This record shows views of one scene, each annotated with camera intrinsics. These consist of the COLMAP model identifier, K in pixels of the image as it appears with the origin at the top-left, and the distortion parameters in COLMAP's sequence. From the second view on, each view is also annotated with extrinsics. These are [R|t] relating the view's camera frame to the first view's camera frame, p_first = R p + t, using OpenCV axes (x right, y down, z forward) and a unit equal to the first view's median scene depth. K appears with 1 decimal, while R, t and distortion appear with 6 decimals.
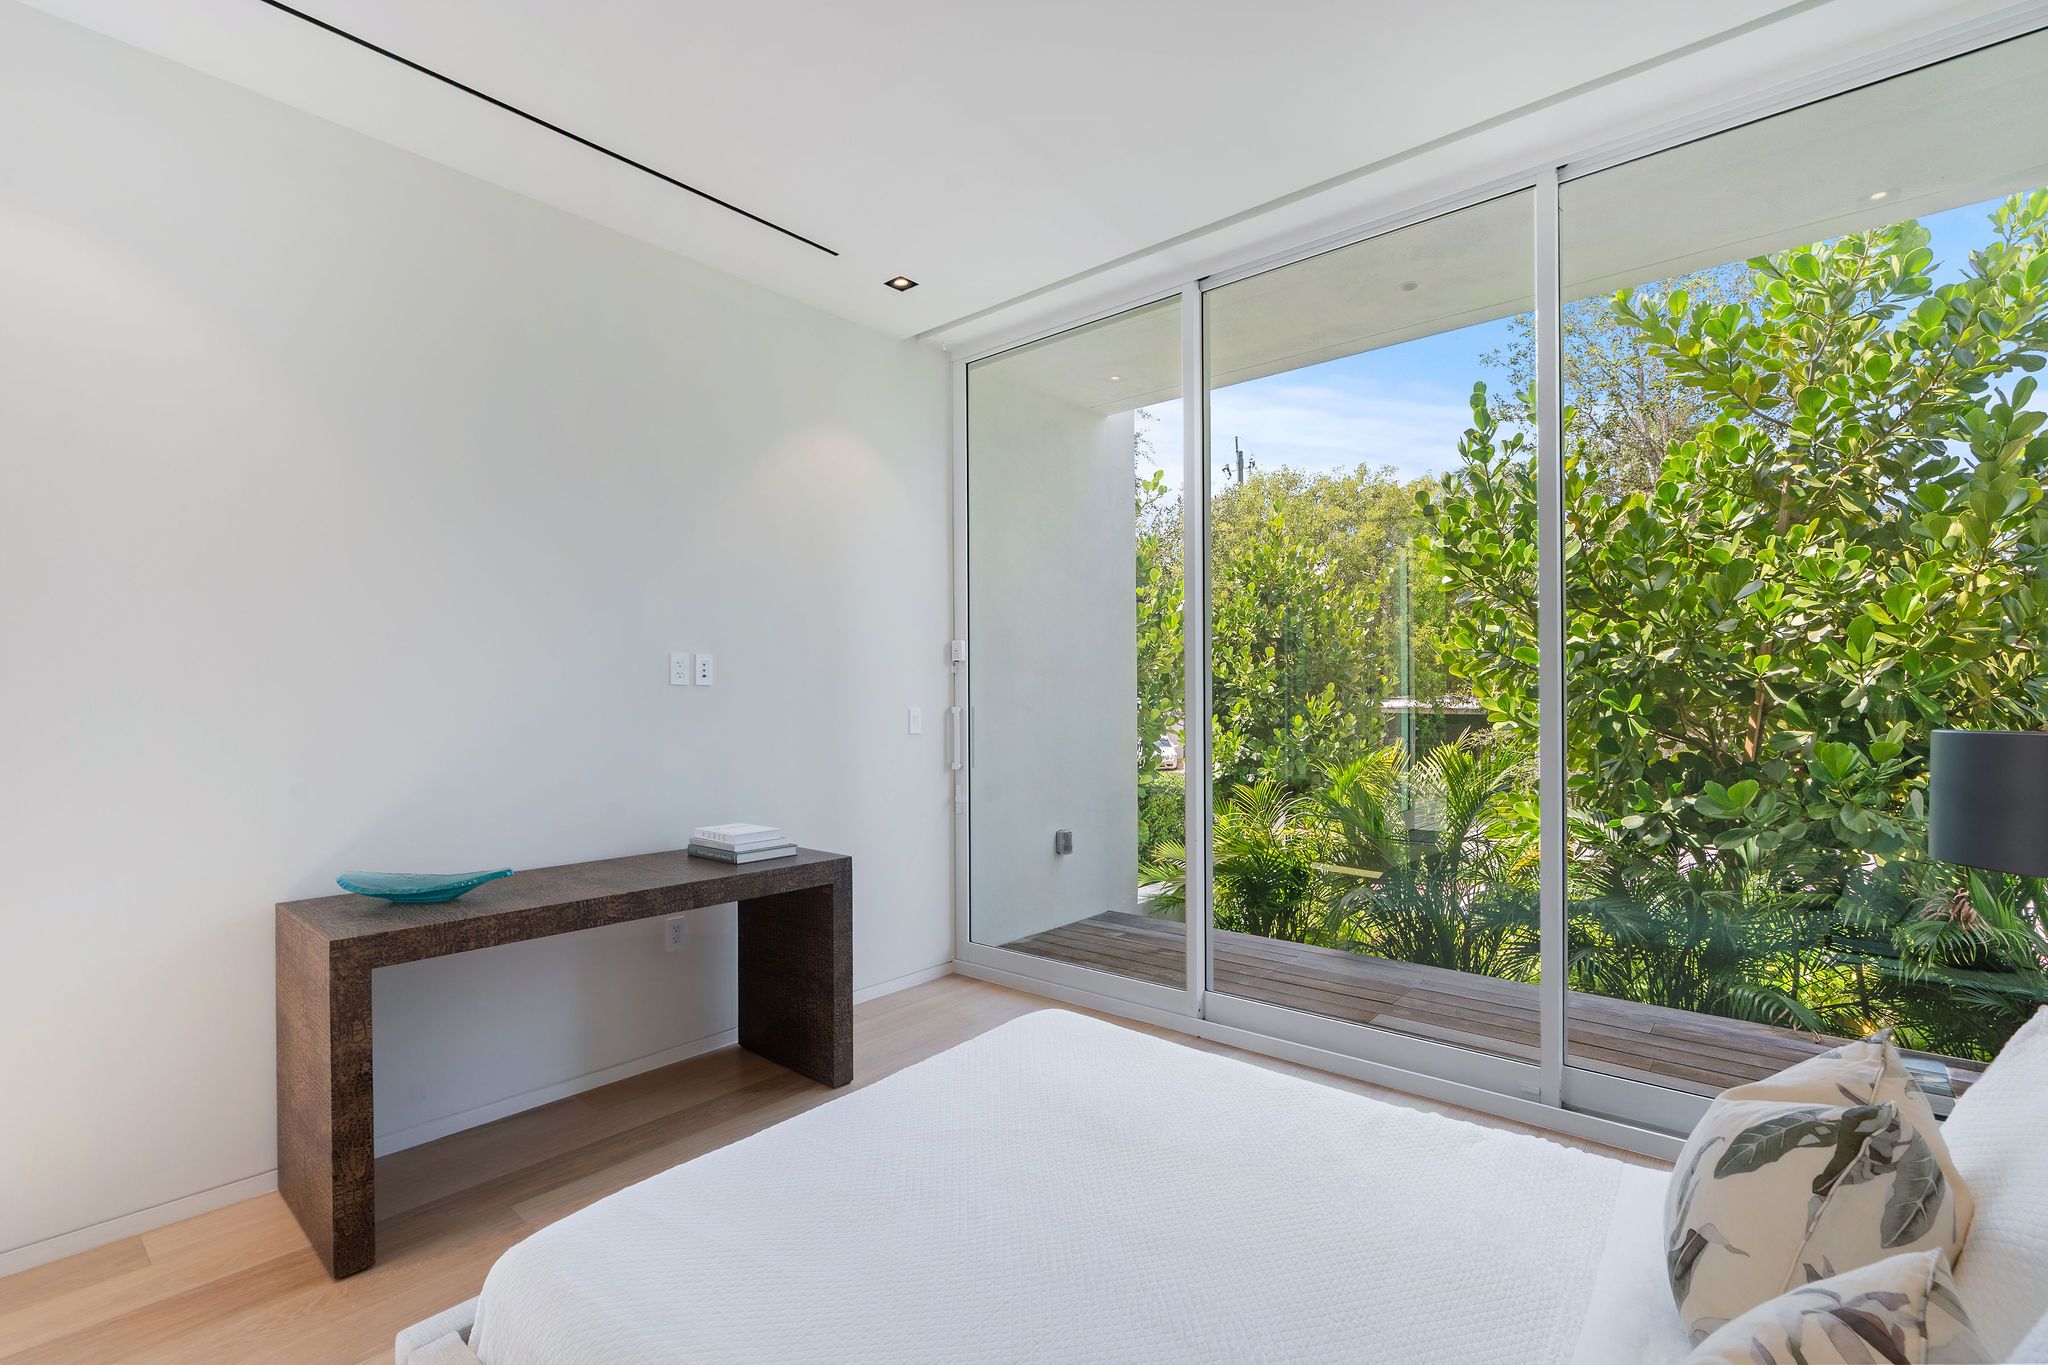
lens RADIAL K [[924.8, 0, 1013.1], [0, 924.8, 694.7], [0, 0, 1]] dist [-0.002515, 0.001204]
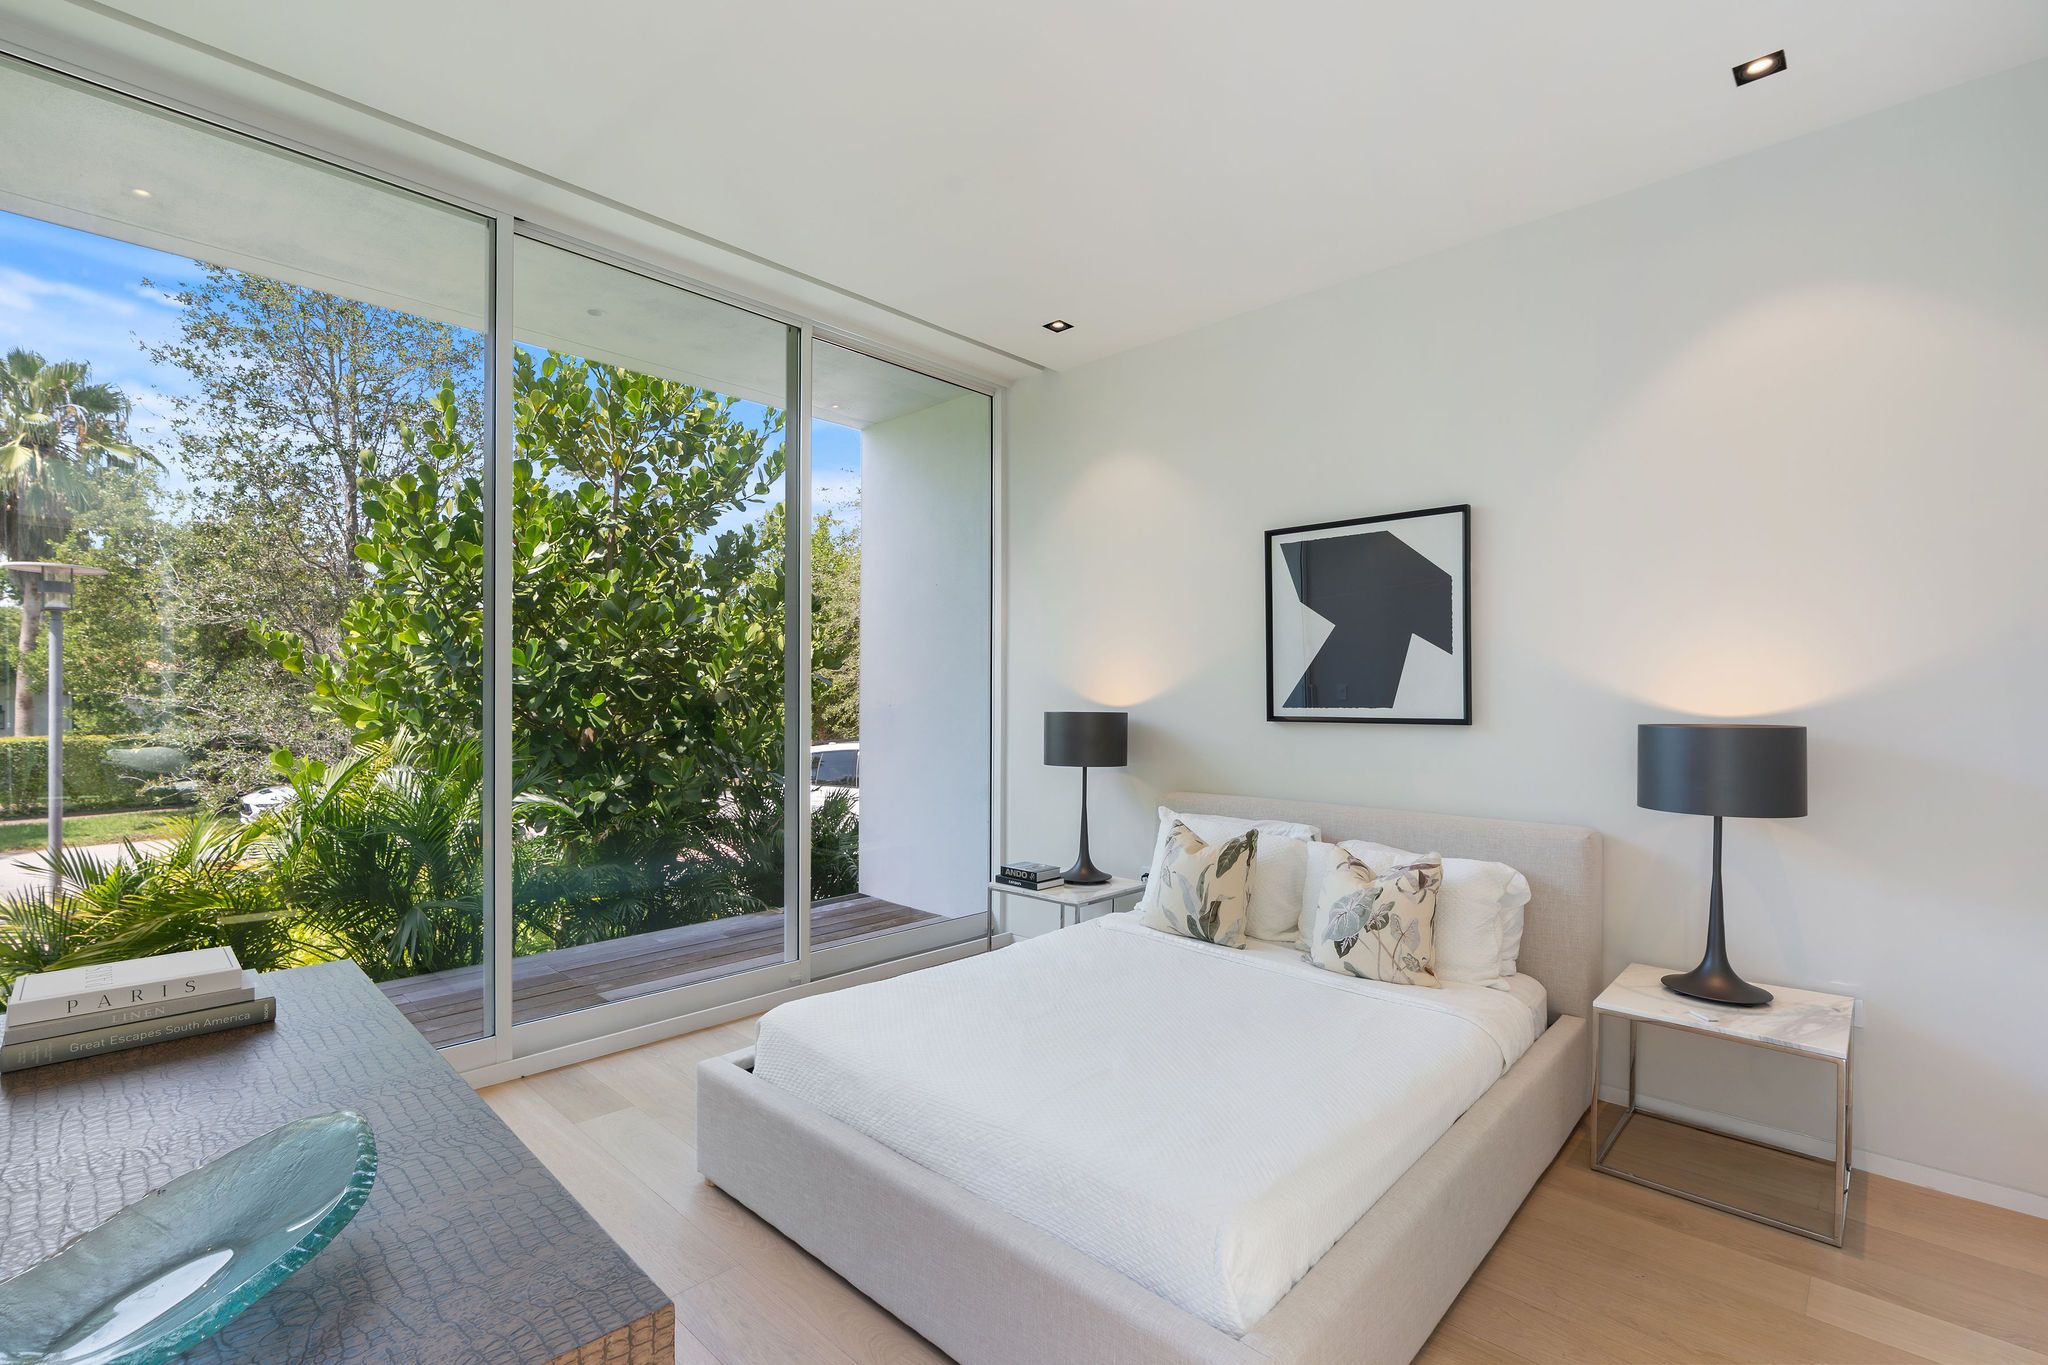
lens RADIAL K [[924.8, 0, 1013.1], [0, 924.8, 694.7], [0, 0, 1]] dist [-0.002515, 0.001204]
pose [[0.067373, 0.003618, 0.997721, -0.746071], [-0.008835, 0.999956, -0.003030, 0.002375], [-0.997689, -0.008610, 0.067402, 0.541440]]
